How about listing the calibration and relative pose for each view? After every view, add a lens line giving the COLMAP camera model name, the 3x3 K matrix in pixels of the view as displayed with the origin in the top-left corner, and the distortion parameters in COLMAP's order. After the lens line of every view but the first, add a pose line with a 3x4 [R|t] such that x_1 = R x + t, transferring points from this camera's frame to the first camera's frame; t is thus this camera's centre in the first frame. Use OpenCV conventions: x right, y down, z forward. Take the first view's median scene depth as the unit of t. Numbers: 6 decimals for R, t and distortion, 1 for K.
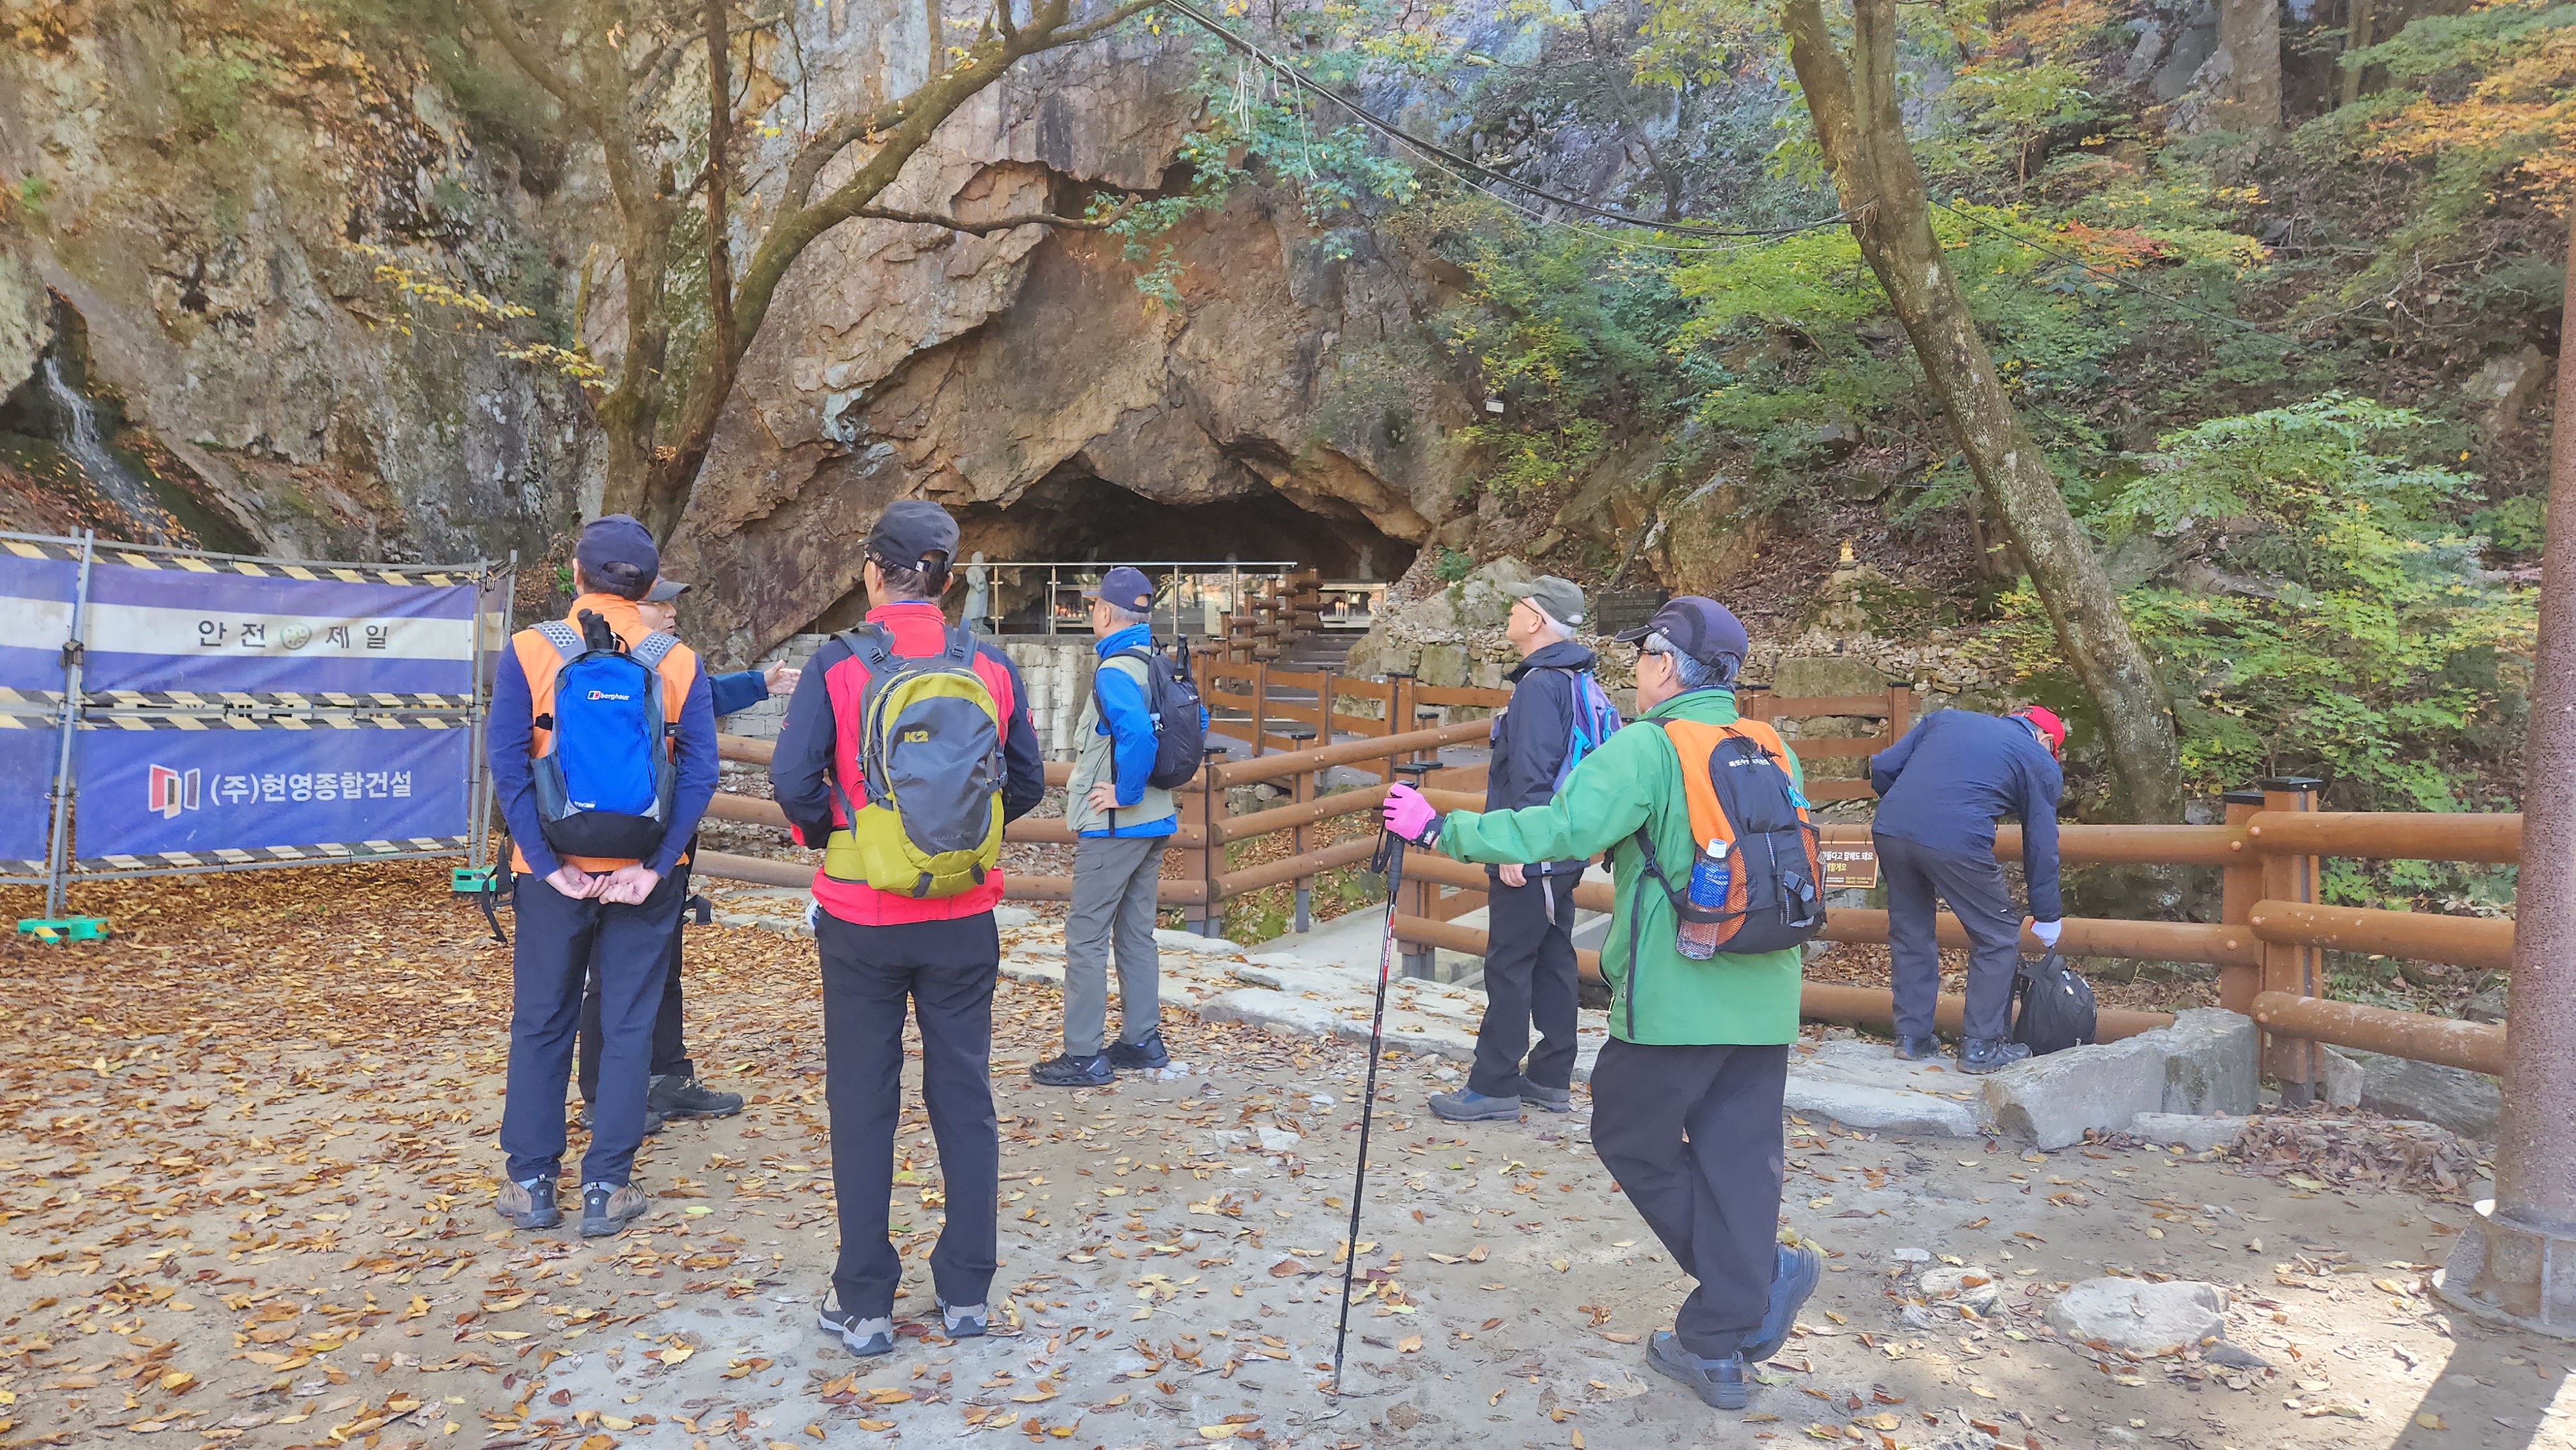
lens RADIAL K [[1714.6, 0, 1288.0], [0, 1714.6, 725.0], [0, 0, 1]] dist [0.108868, -0.106799]
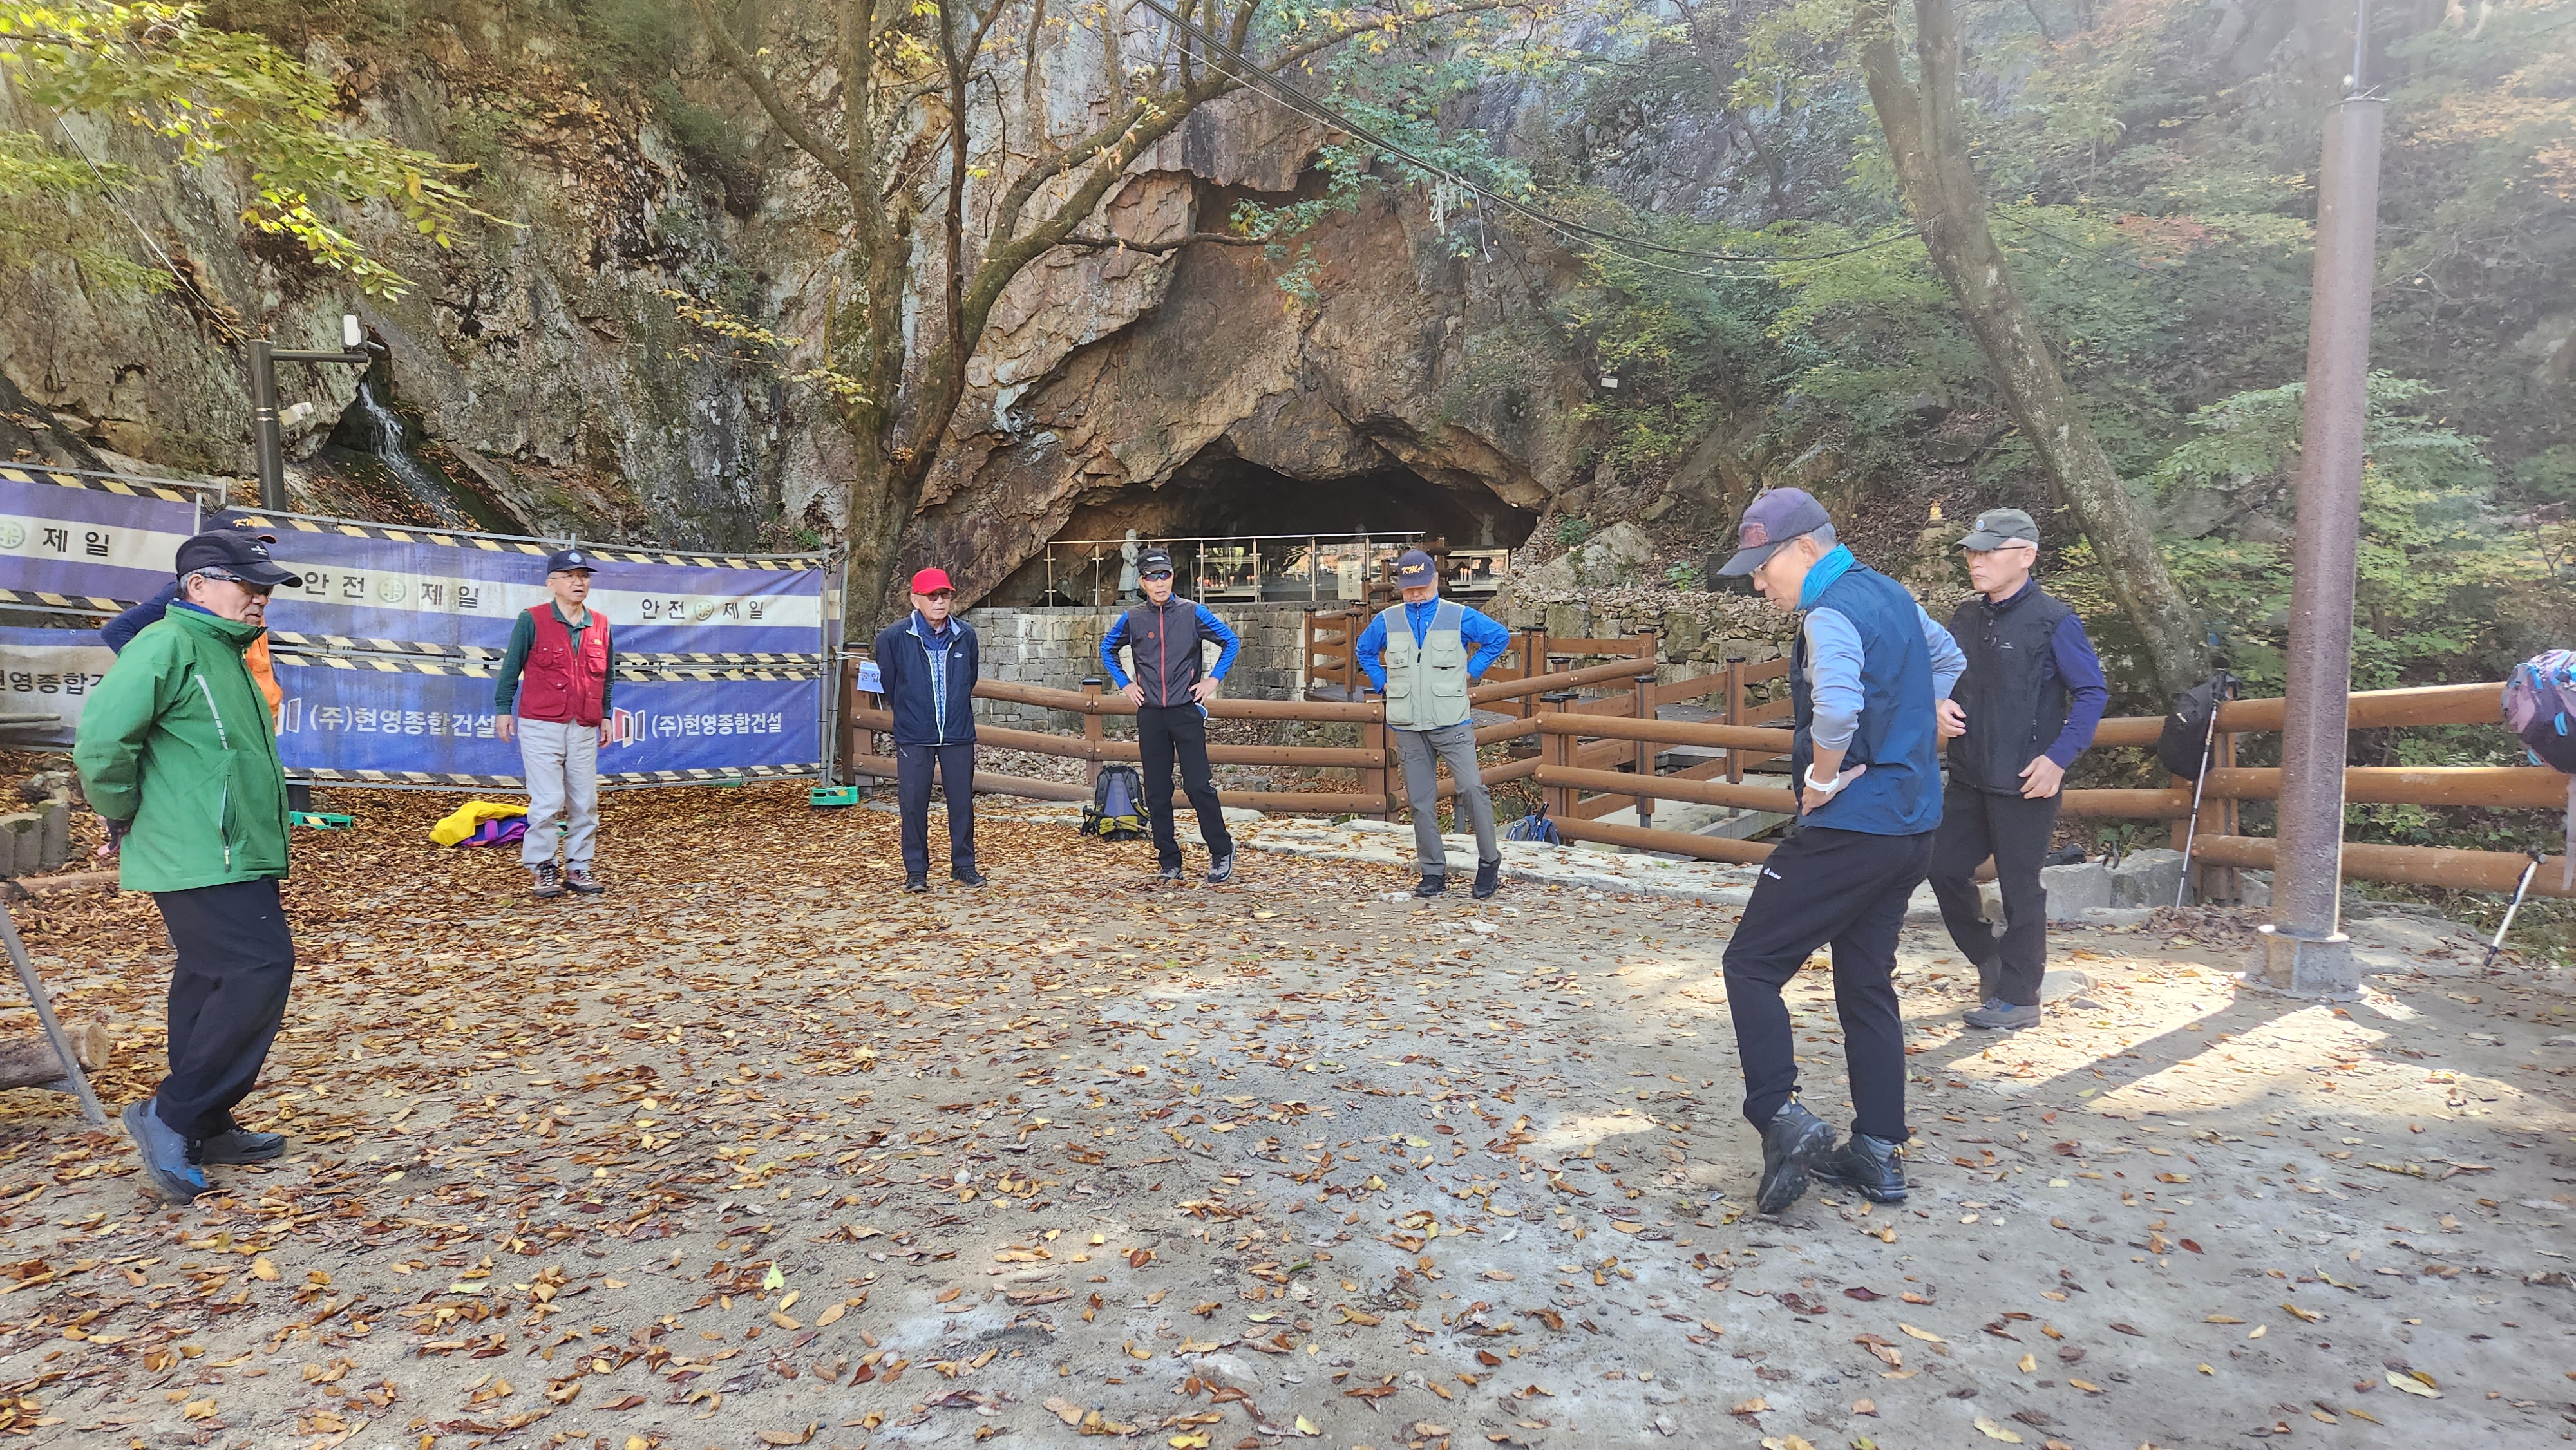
lens RADIAL K [[1714.6, 0, 1288.0], [0, 1714.6, 725.0], [0, 0, 1]] dist [0.108868, -0.106799]
pose [[0.997833, -0.015978, -0.063825, -0.016458], [0.017144, 0.999695, 0.017763, 0.007564], [0.063522, -0.018818, 0.997803, -0.104585]]
